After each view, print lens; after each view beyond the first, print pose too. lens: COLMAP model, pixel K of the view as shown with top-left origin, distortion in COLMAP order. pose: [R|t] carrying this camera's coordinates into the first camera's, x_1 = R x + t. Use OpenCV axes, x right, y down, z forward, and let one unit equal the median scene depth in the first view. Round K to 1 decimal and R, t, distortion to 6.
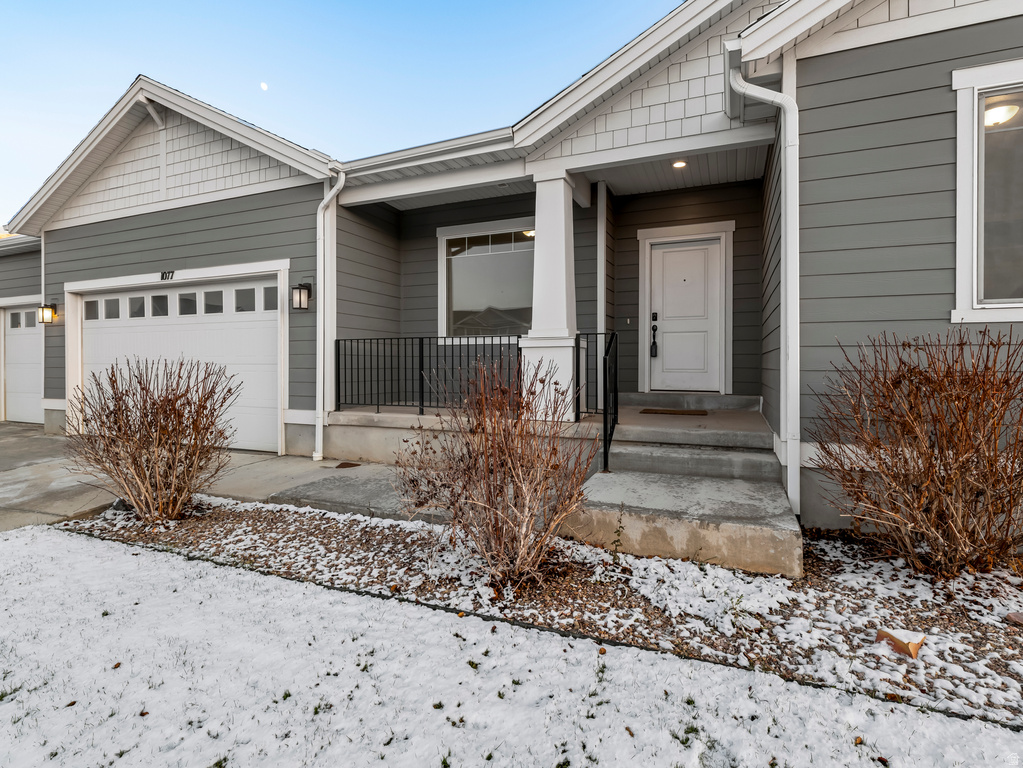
lens RADIAL K [[498.4, 0, 515.0], [0, 498.4, 368.2], [0, 0, 1]] dist [0.001037, -0.000695]
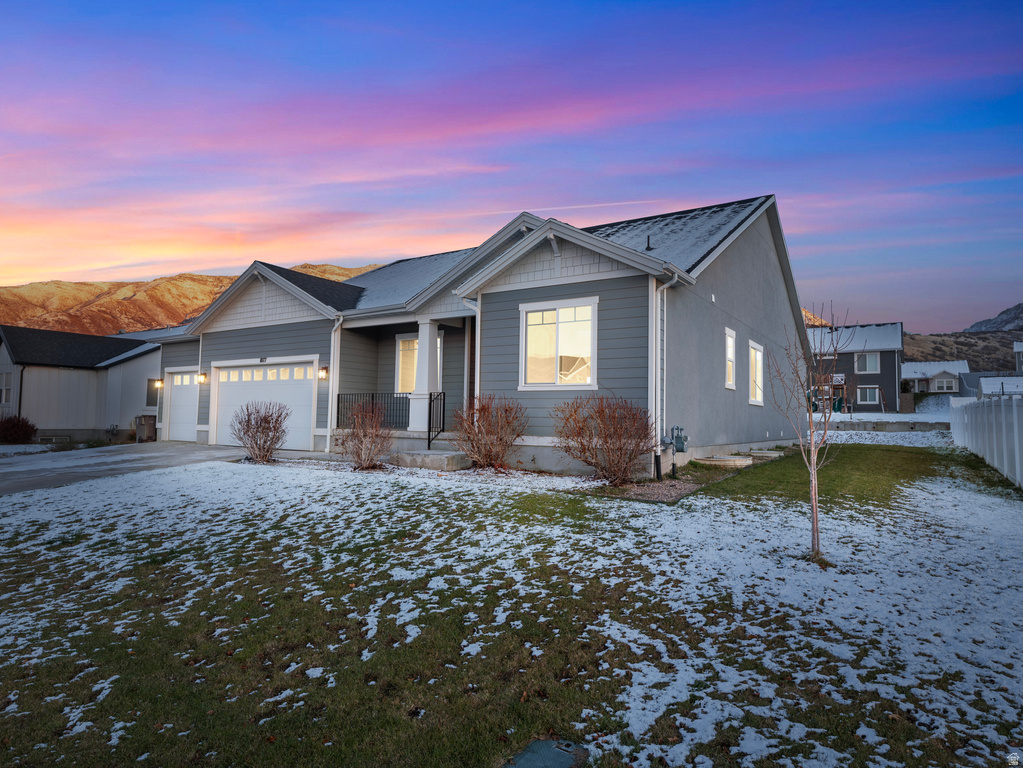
lens RADIAL K [[592.2, 0, 516.4], [0, 592.2, 386.4], [0, 0, 1]] dist [-0.000120, 0.000418]
pose [[0.984354, 0.006014, -0.176098, 0.753234], [-0.017564, 0.997789, -0.064103, 0.052196], [0.175323, 0.066193, 0.982283, -1.202810]]
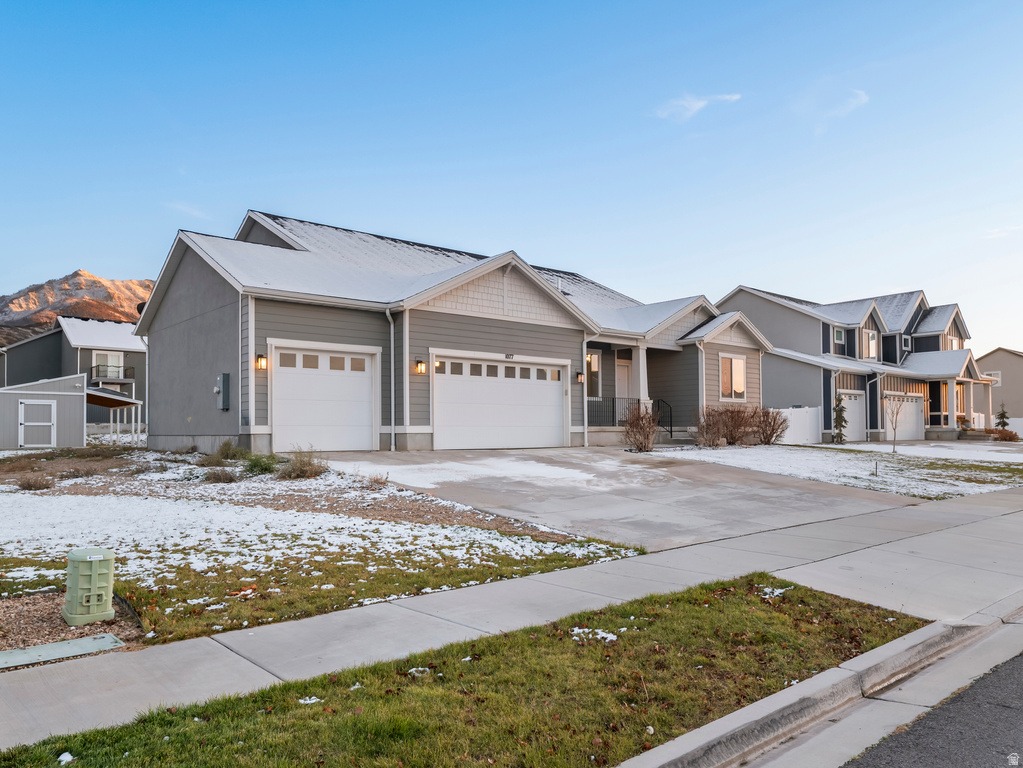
lens RADIAL K [[768.7, 0, 510.8], [0, 768.7, 389.7], [0, 0, 1]] dist [-0.009395, -0.002616]
pose [[0.446546, 0.046581, 0.893547, -3.610286], [0.005786, 0.998473, -0.054942, 0.104100], [-0.894742, 0.029704, 0.445595, -0.301255]]
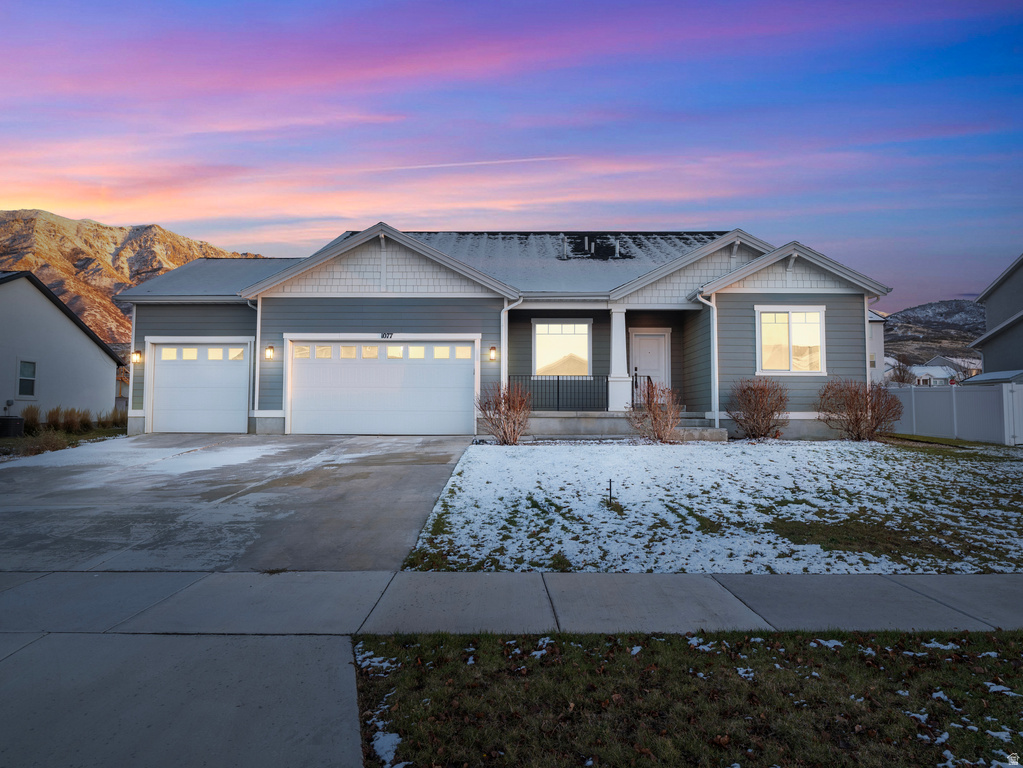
lens RADIAL K [[592.2, 0, 507.2], [0, 592.2, 375.3], [0, 0, 1]] dist [-0.000120, 0.000418]
pose [[0.932980, 0.030248, 0.358655, -1.157670], [-0.002575, 0.996998, -0.077386, 0.119626], [-0.359920, 0.071276, 0.930257, -1.154025]]
